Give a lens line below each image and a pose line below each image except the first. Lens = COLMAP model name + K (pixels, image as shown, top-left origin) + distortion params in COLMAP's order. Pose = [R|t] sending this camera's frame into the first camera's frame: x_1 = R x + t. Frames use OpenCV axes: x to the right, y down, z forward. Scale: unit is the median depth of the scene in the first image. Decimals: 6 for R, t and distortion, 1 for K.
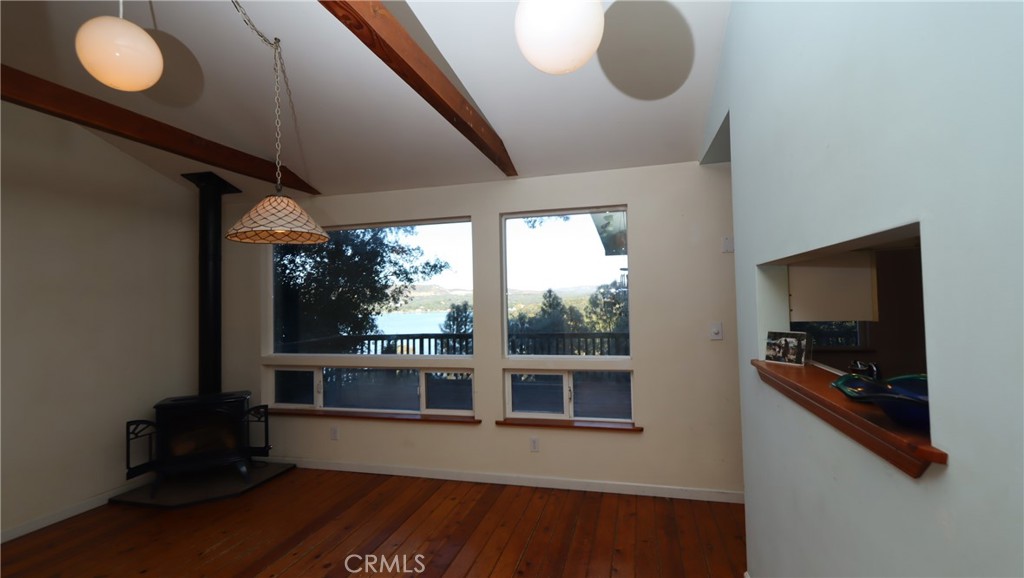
lens RADIAL K [[470.0, 0, 514.6], [0, 470.0, 286.5], [0, 0, 1]] dist [-0.001158, -0.000097]
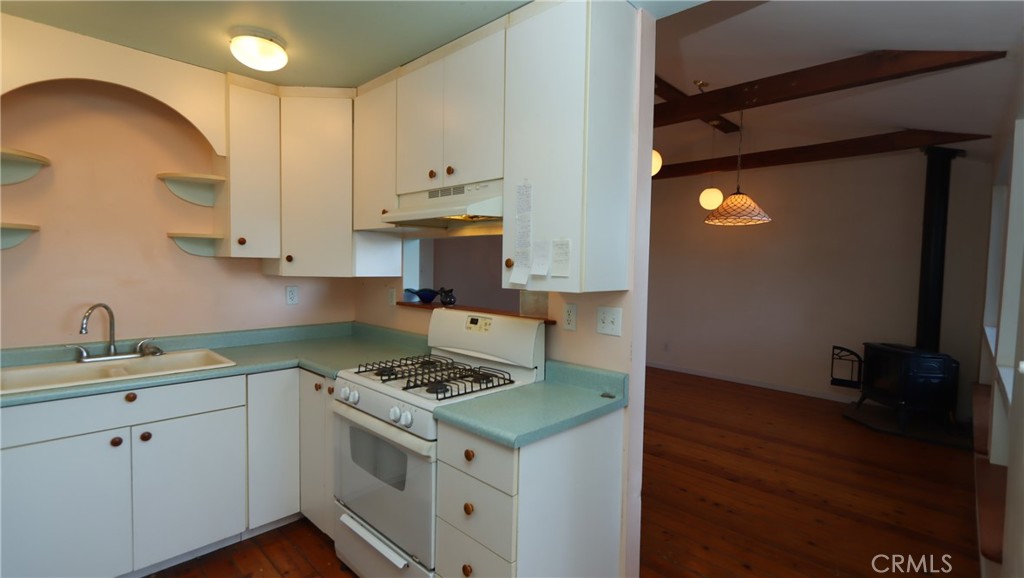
lens RADIAL K [[470.0, 0, 514.6], [0, 470.0, 286.5], [0, 0, 1]] dist [-0.001158, -0.000097]
pose [[-0.483533, 0.050550, -0.873865, 0.931912], [0.015907, 0.998674, 0.048968, 0.012698], [0.875181, 0.009777, -0.483696, 0.826051]]
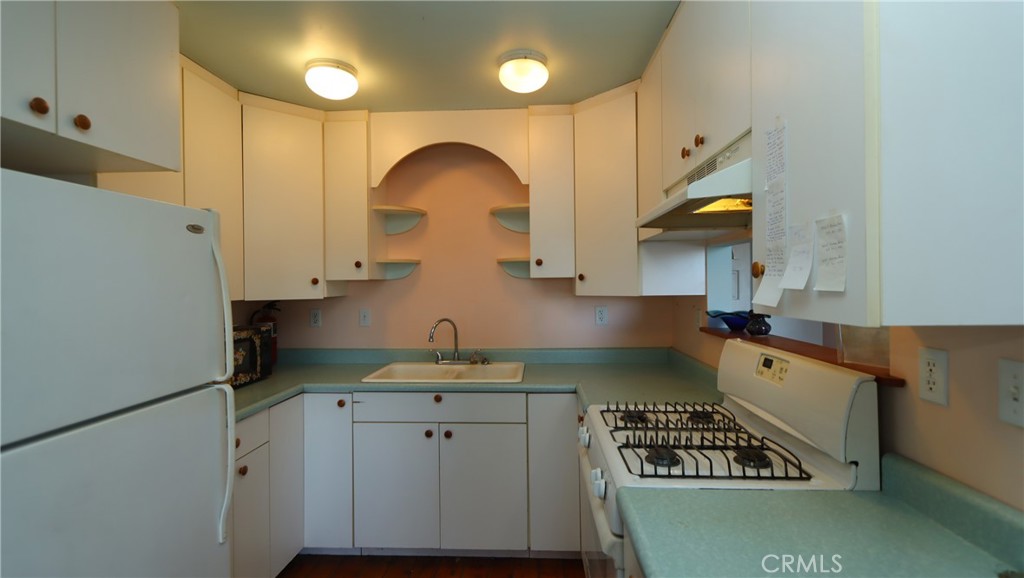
lens RADIAL K [[464.8, 0, 516.4], [0, 464.8, 286.5], [0, 0, 1]] dist [0.002316, -0.000010]
pose [[-0.977636, 0.031760, -0.207892, 0.819680], [0.036333, 0.999174, -0.018219, 0.017367], [0.207142, -0.025365, -0.977982, 0.826373]]
